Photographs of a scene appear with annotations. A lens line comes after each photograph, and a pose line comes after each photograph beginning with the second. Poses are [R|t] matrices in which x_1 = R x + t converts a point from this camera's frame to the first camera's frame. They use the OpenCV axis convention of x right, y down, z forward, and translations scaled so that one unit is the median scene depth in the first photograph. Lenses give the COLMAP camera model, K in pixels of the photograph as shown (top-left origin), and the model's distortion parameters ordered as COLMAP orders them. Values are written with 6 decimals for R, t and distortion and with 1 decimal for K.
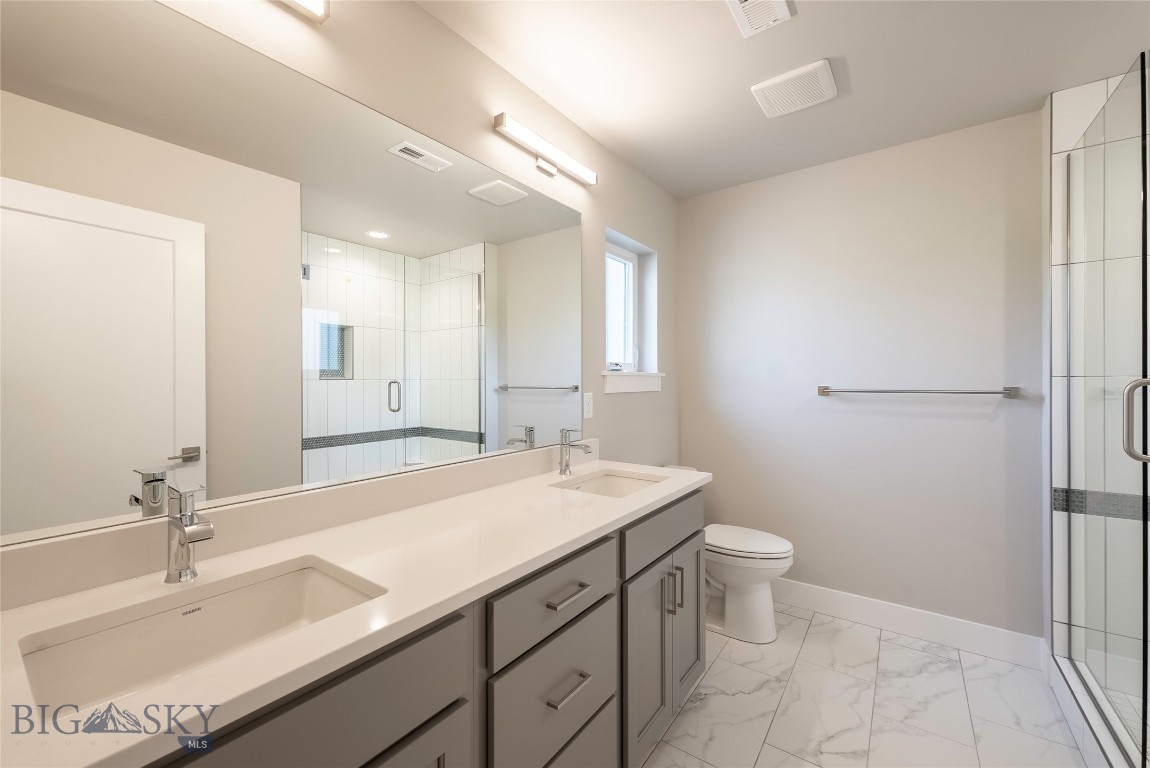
lens RADIAL K [[461.6, 0, 575.8], [0, 461.6, 388.6], [0, 0, 1]] dist [0.002873, -0.000760]
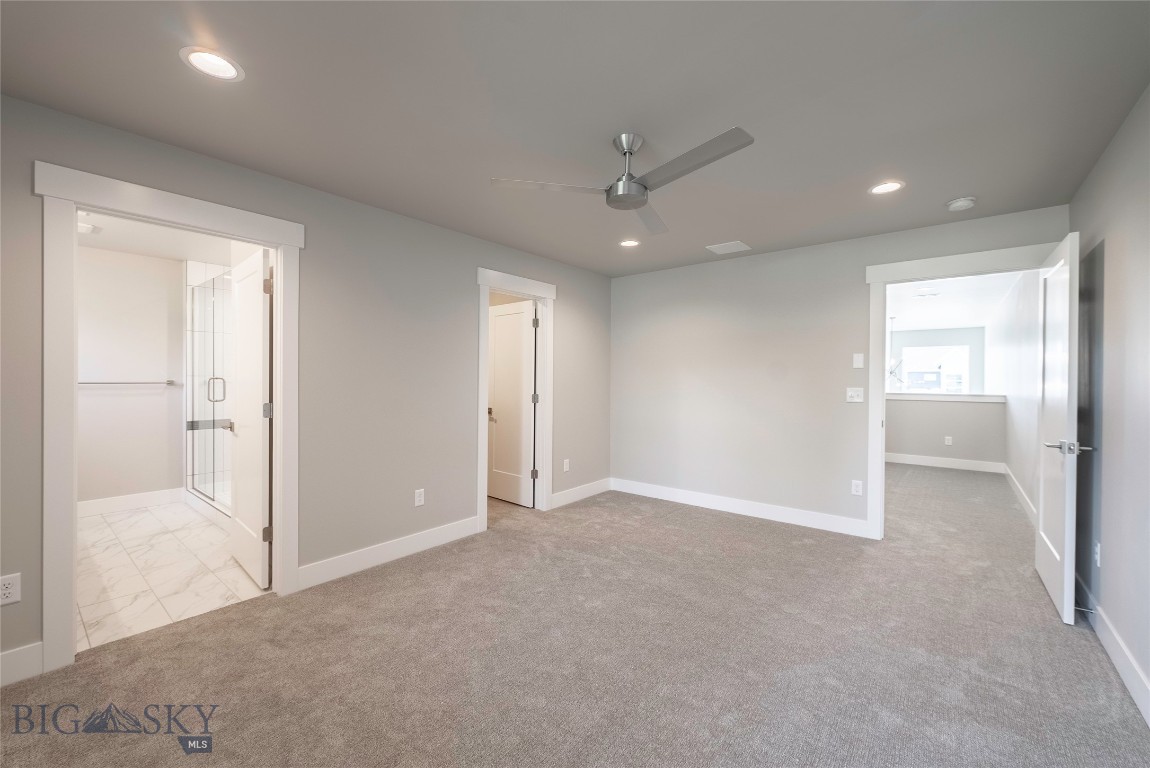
lens RADIAL K [[461.6, 0, 565.9], [0, 461.6, 378.2], [0, 0, 1]] dist [0.002873, -0.000760]
pose [[0.074915, -0.004963, 0.997178, -1.250851], [-0.005388, 0.999971, 0.005382, -0.038618], [-0.997175, -0.005776, 0.074886, -1.174522]]
